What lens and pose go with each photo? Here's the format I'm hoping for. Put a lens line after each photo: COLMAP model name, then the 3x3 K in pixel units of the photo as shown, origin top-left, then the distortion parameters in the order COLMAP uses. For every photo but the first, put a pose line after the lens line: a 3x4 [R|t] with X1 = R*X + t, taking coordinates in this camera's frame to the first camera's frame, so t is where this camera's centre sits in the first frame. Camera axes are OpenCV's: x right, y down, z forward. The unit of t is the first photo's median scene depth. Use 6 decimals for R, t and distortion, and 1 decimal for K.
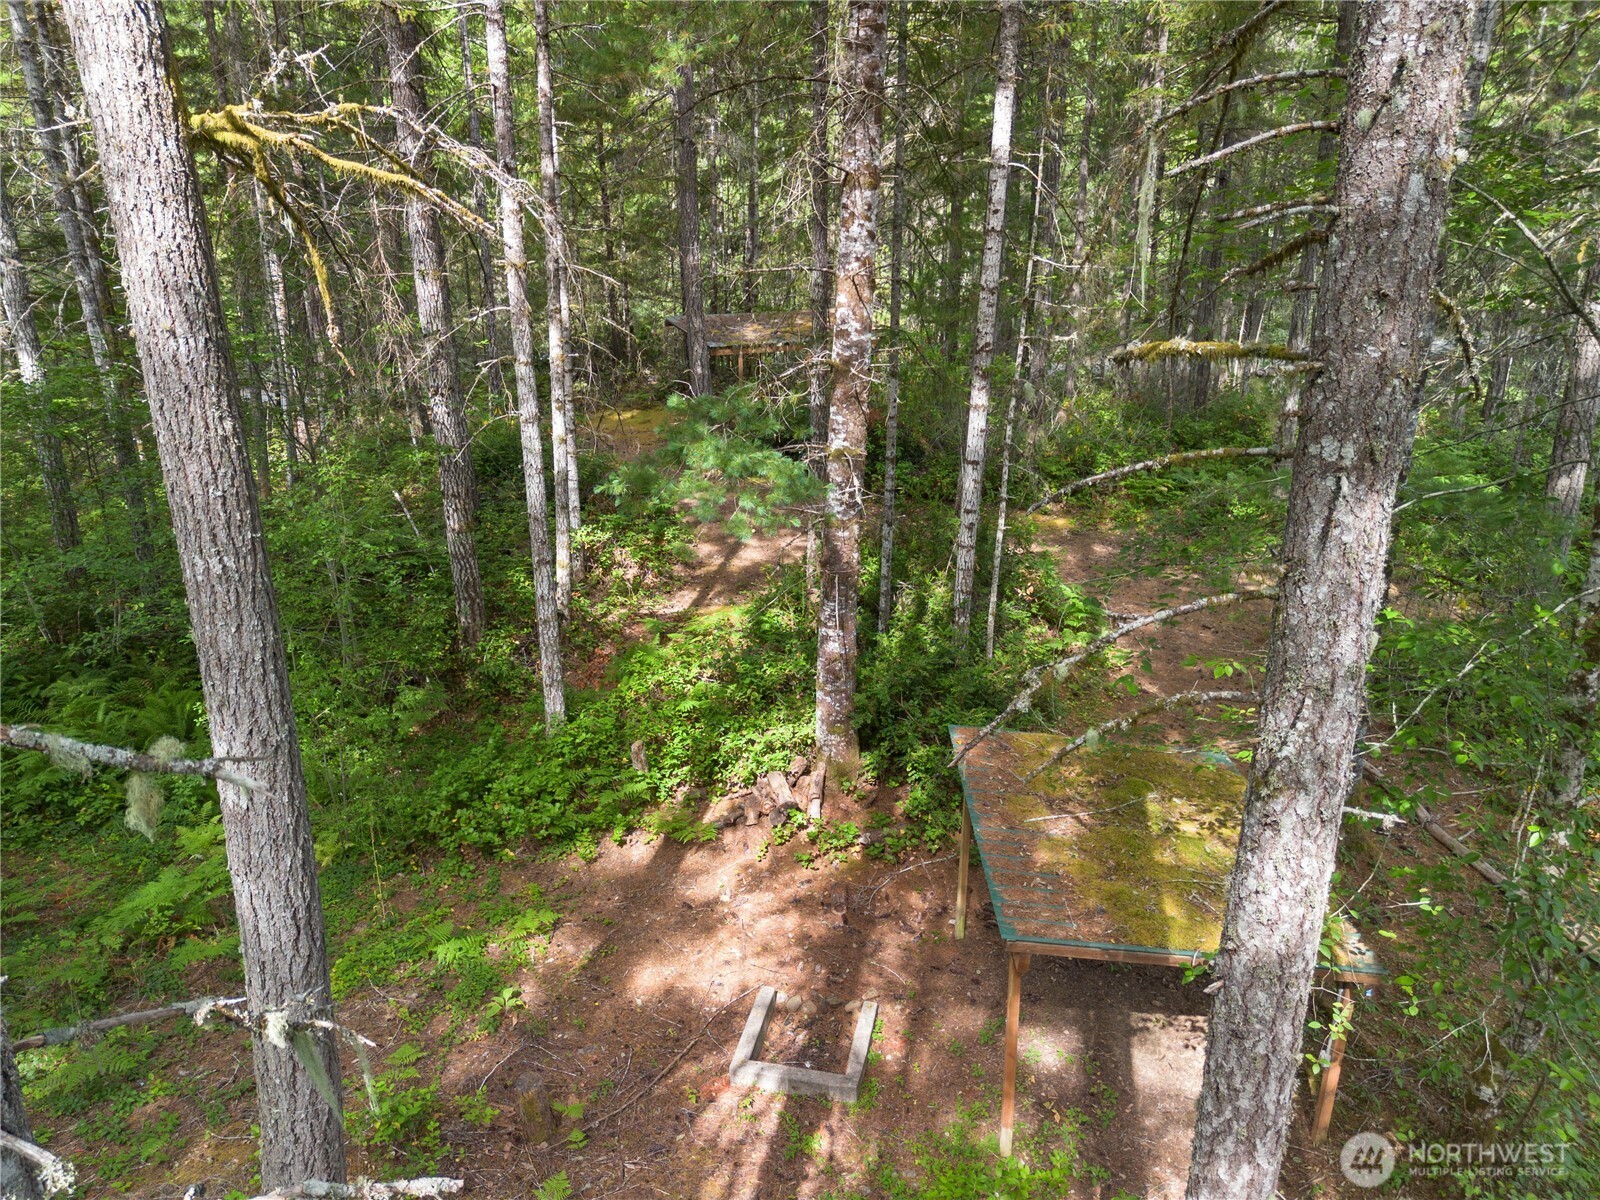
lens RADIAL K [[1116.1, 0, 802.2], [0, 1116.1, 601.6], [0, 0, 1]] dist [0.000072, -0.011614]
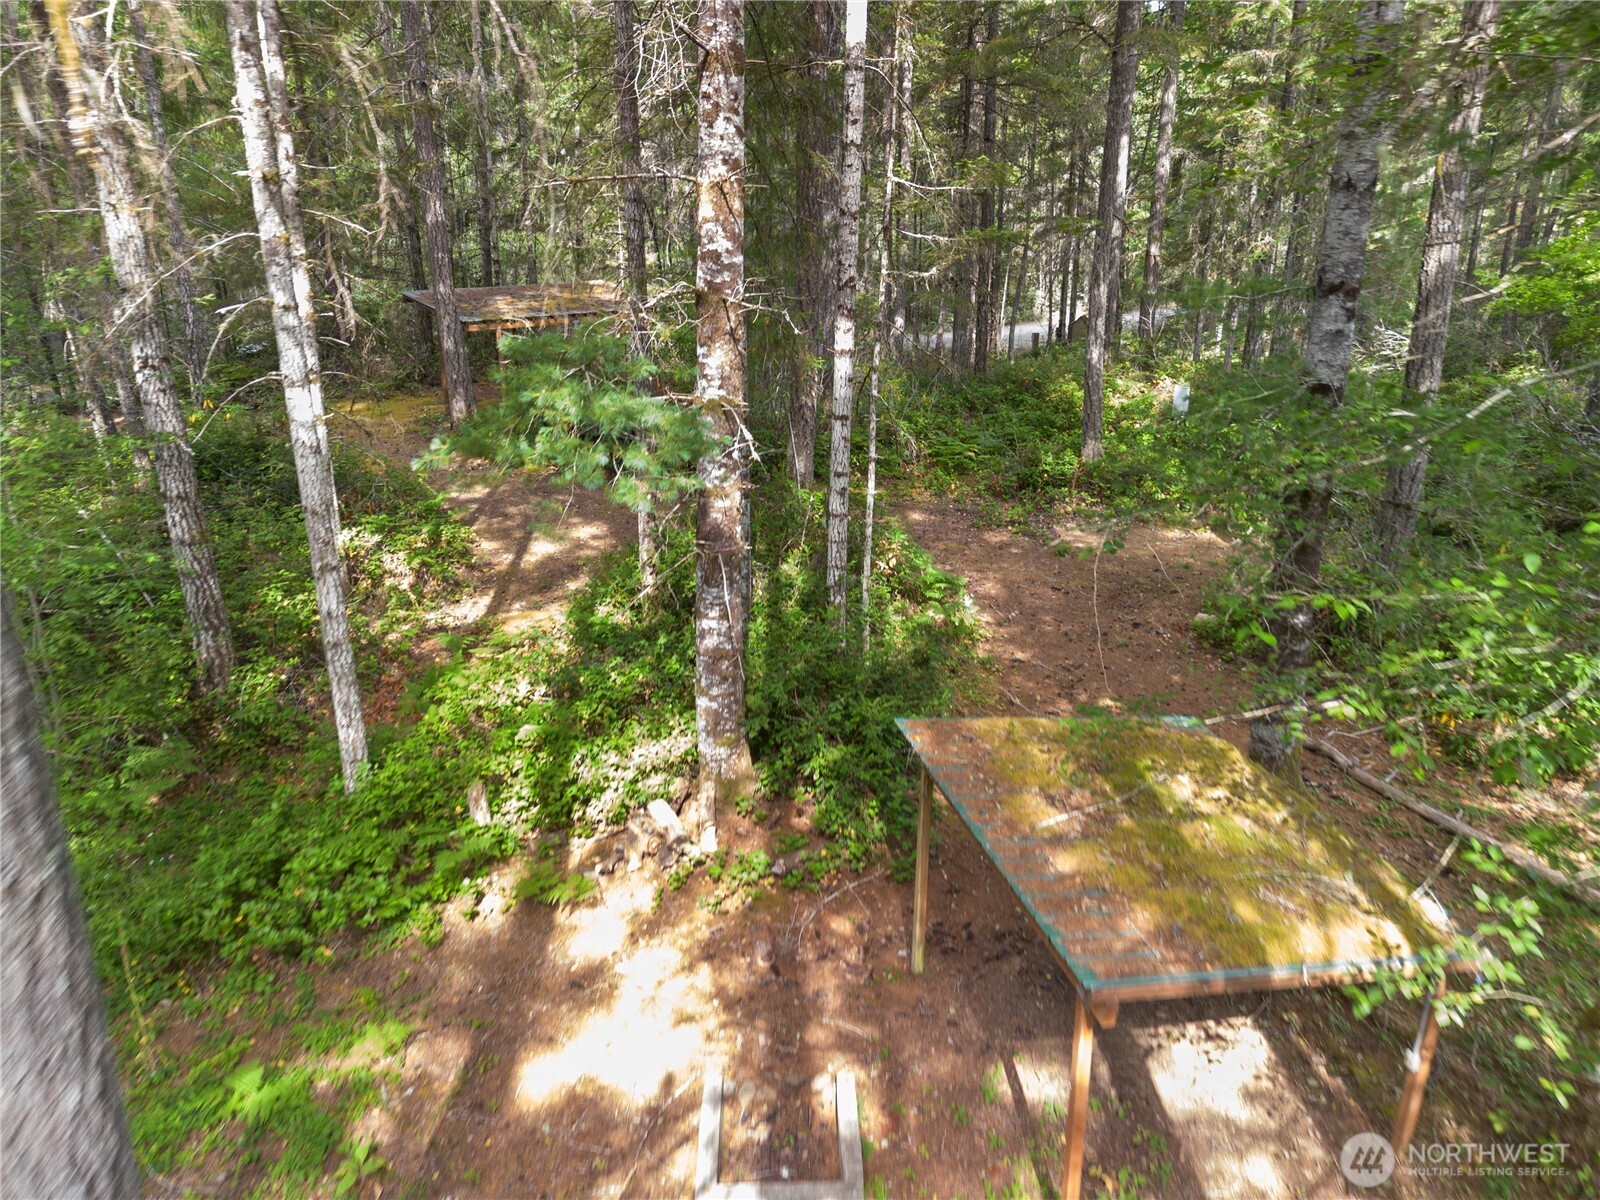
lens RADIAL K [[1116.1, 0, 799.2], [0, 1116.1, 601.9], [0, 0, 1]] dist [0.000072, -0.011614]
pose [[0.968167, -0.084366, 0.235658, -0.100281], [0.084072, 0.996395, 0.011315, 0.006642], [-0.235763, 0.008857, 0.971770, 0.172127]]
